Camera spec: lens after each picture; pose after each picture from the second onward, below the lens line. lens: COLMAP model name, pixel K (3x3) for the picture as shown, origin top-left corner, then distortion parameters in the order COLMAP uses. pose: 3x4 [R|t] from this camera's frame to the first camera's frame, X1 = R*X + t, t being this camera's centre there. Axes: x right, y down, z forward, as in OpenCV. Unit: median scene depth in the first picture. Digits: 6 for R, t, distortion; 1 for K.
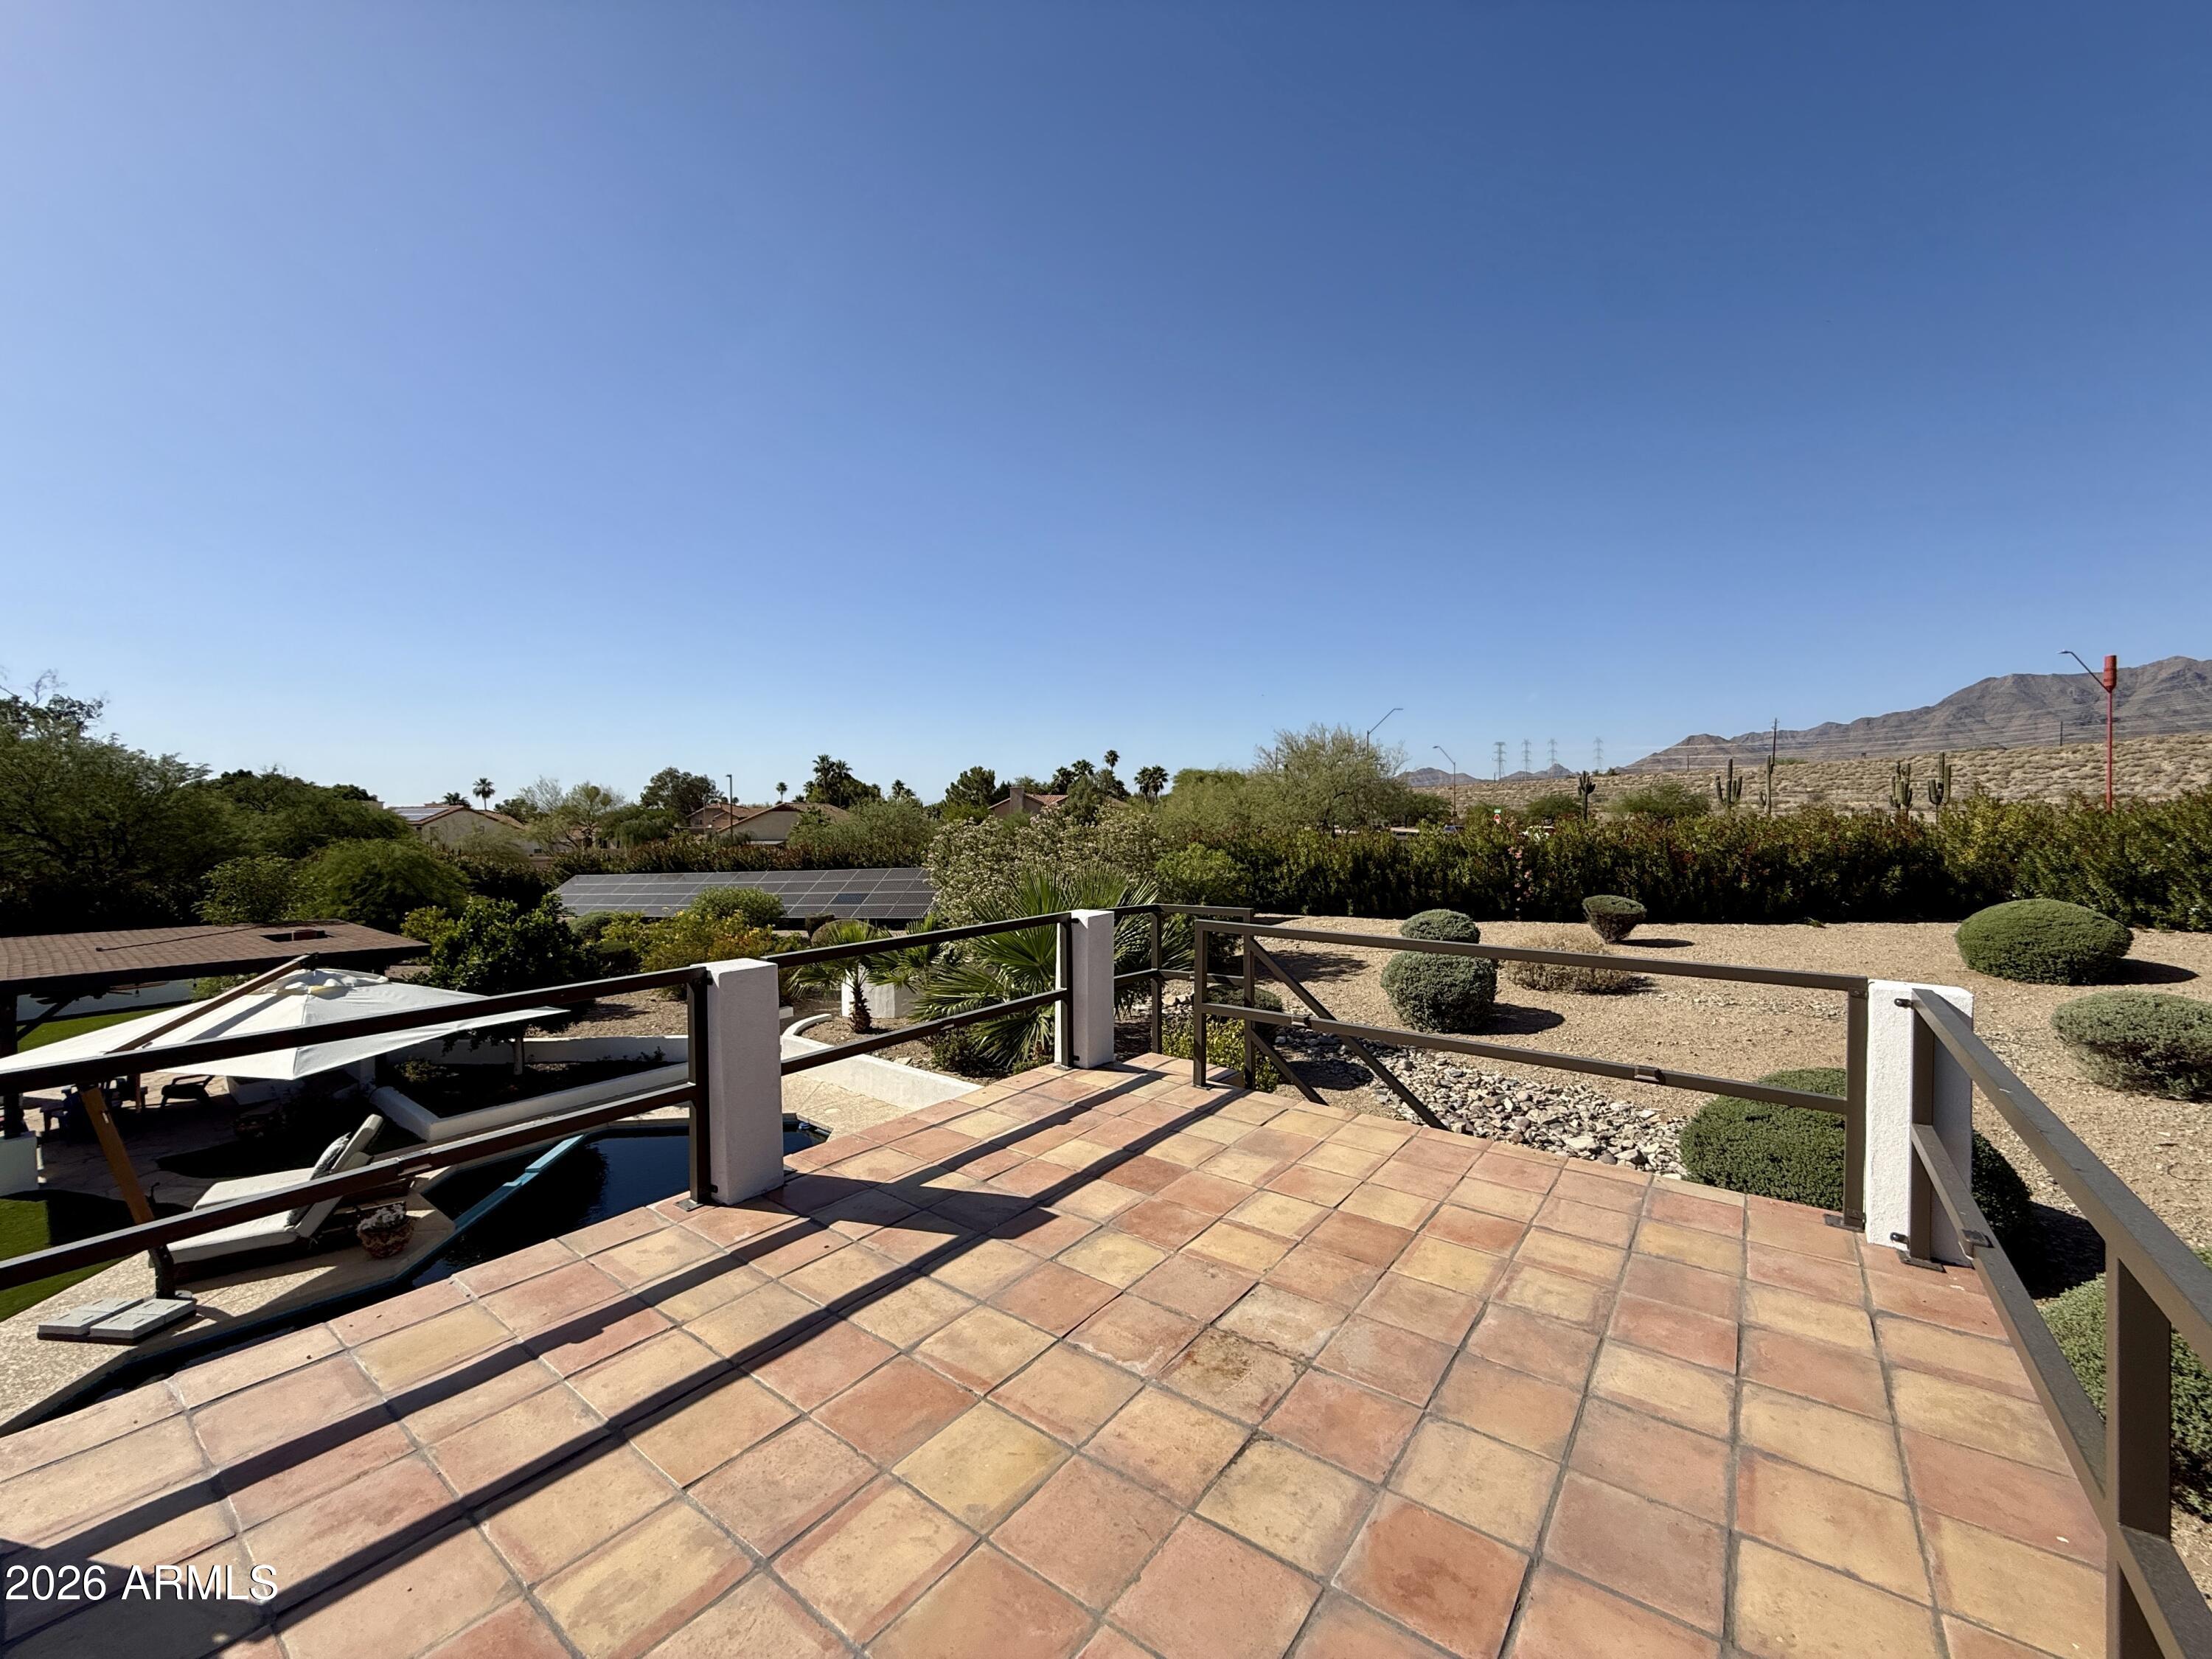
lens RADIAL K [[883.8, 0, 1103.6], [0, 883.8, 828.1], [0, 0, 1]] dist [-0.001620, 0.000511]
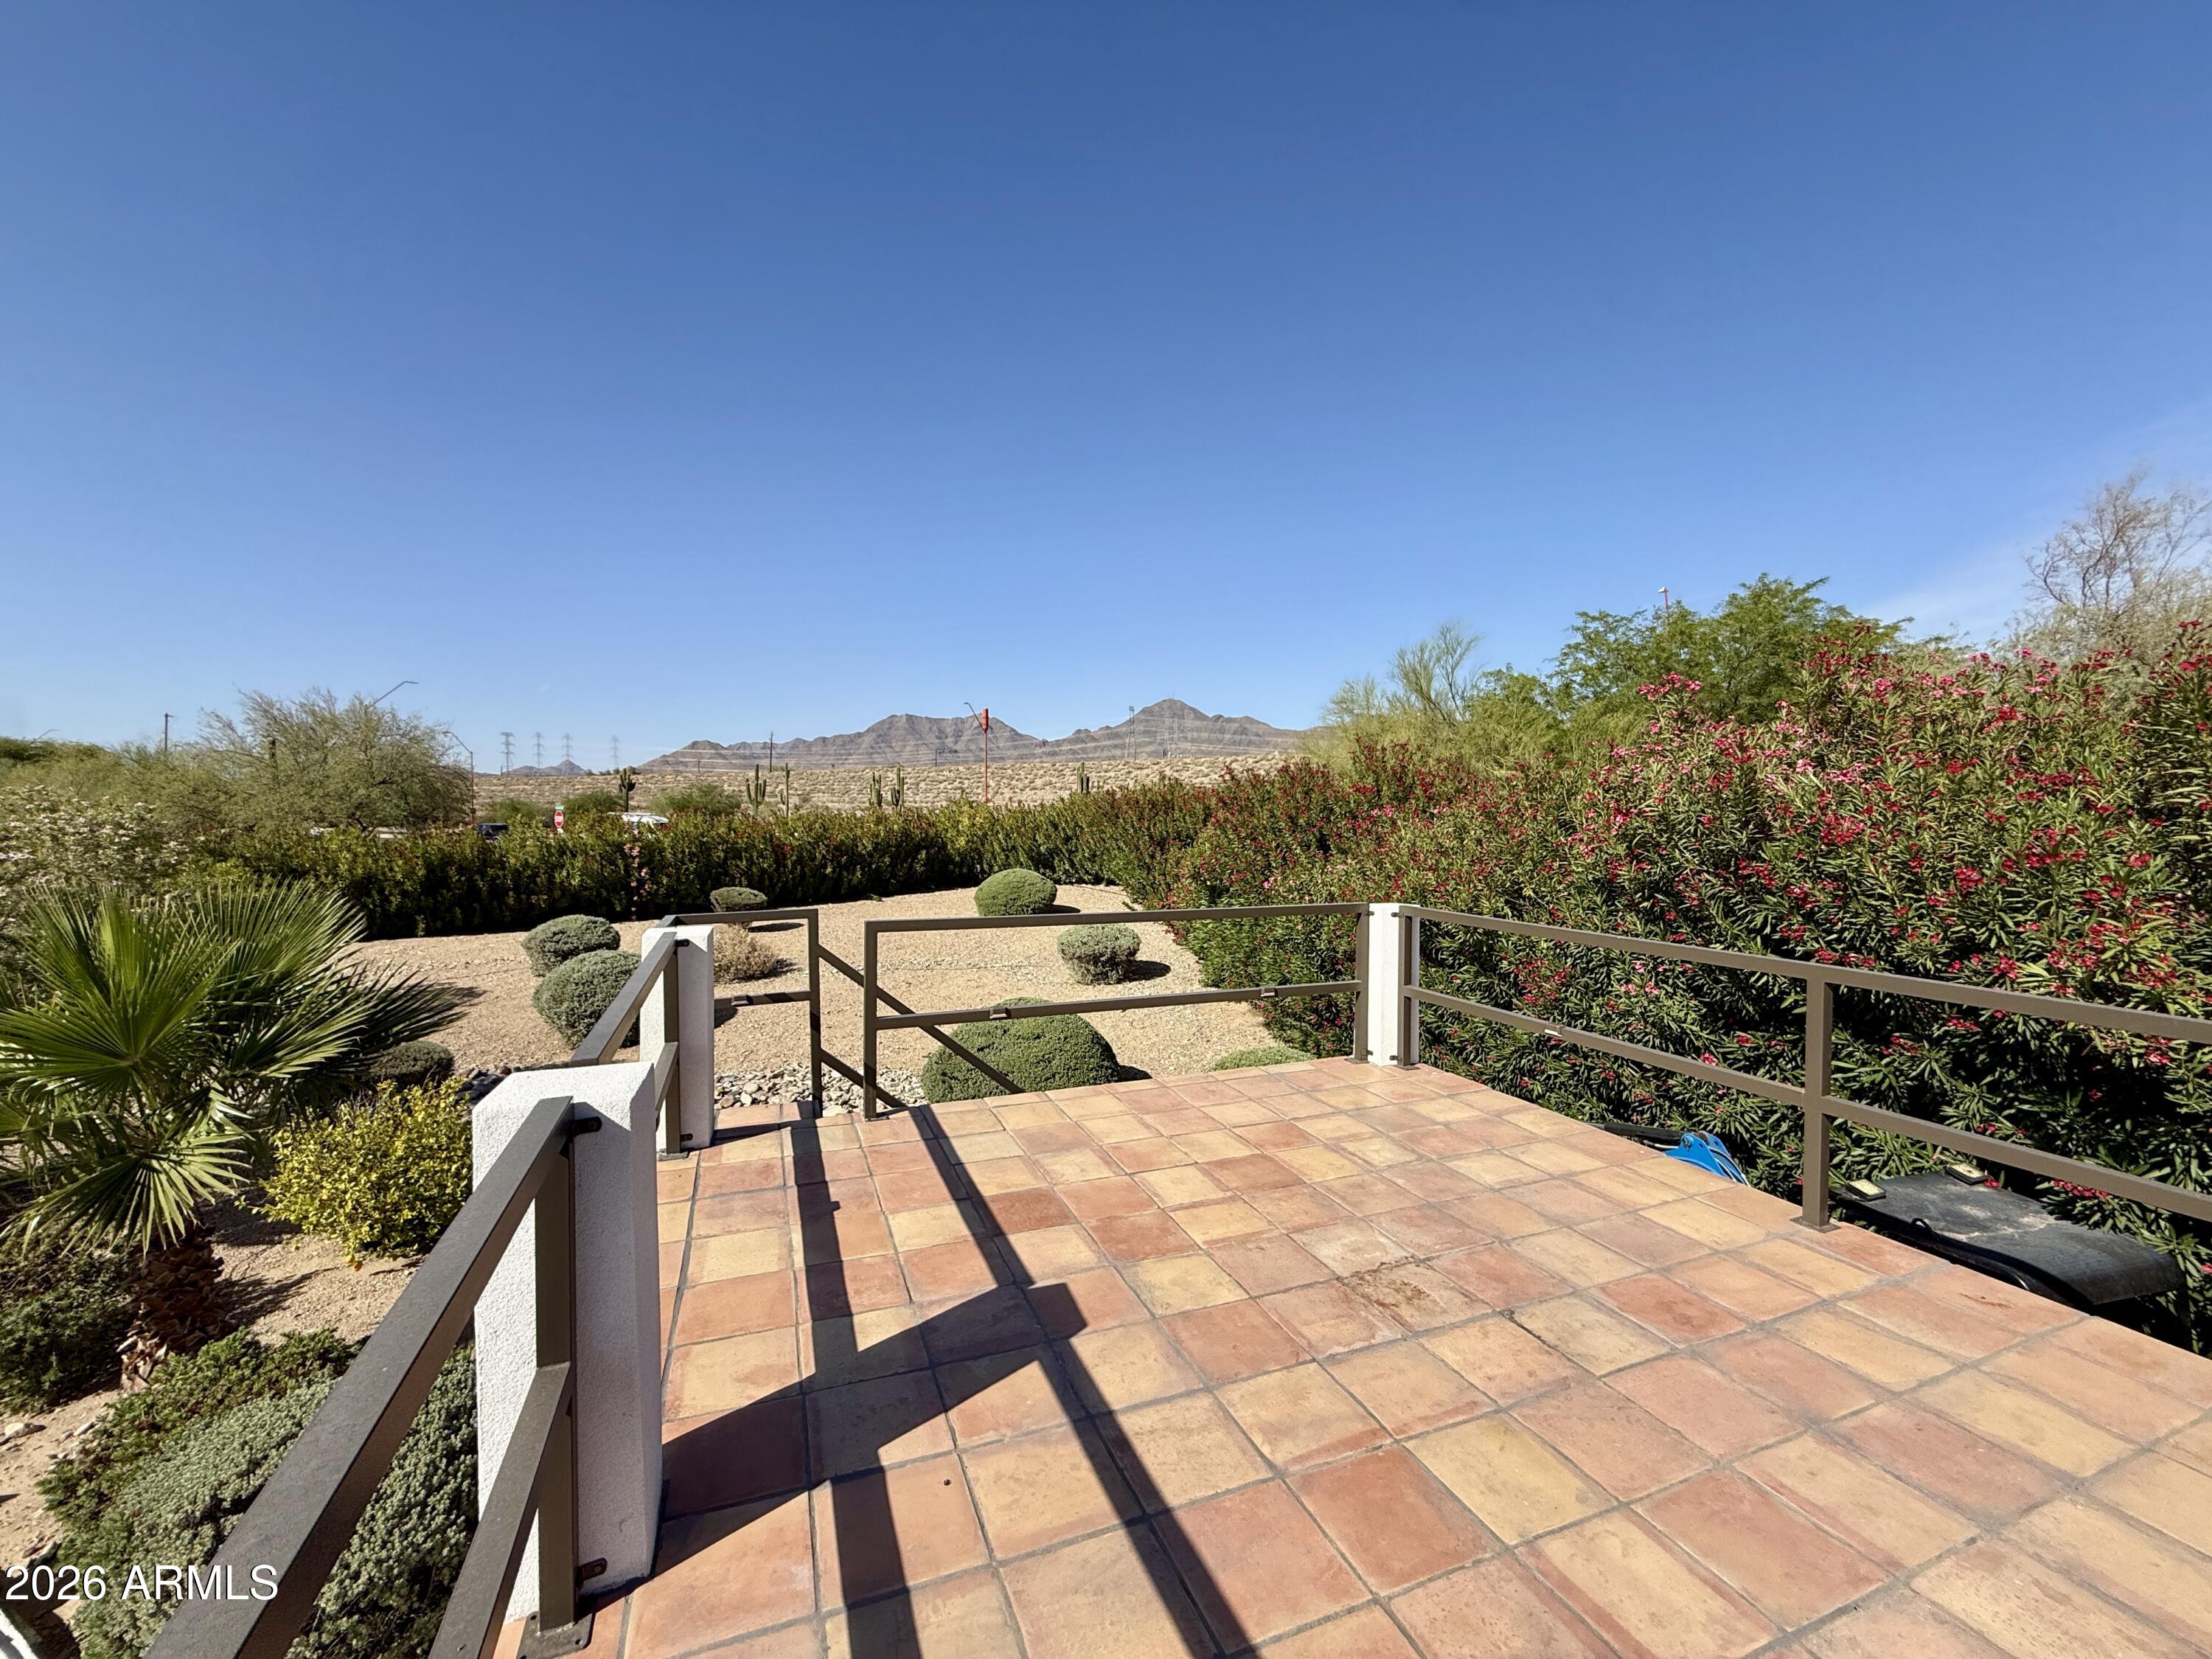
lens RADIAL K [[883.8, 0, 1103.6], [0, 883.8, 828.1], [0, 0, 1]] dist [-0.001620, 0.000511]
pose [[0.523598, -0.010497, 0.851901, -0.117109], [0.009038, 0.999936, 0.006766, 0.003050], [-0.851918, 0.004157, 0.523659, 0.089367]]
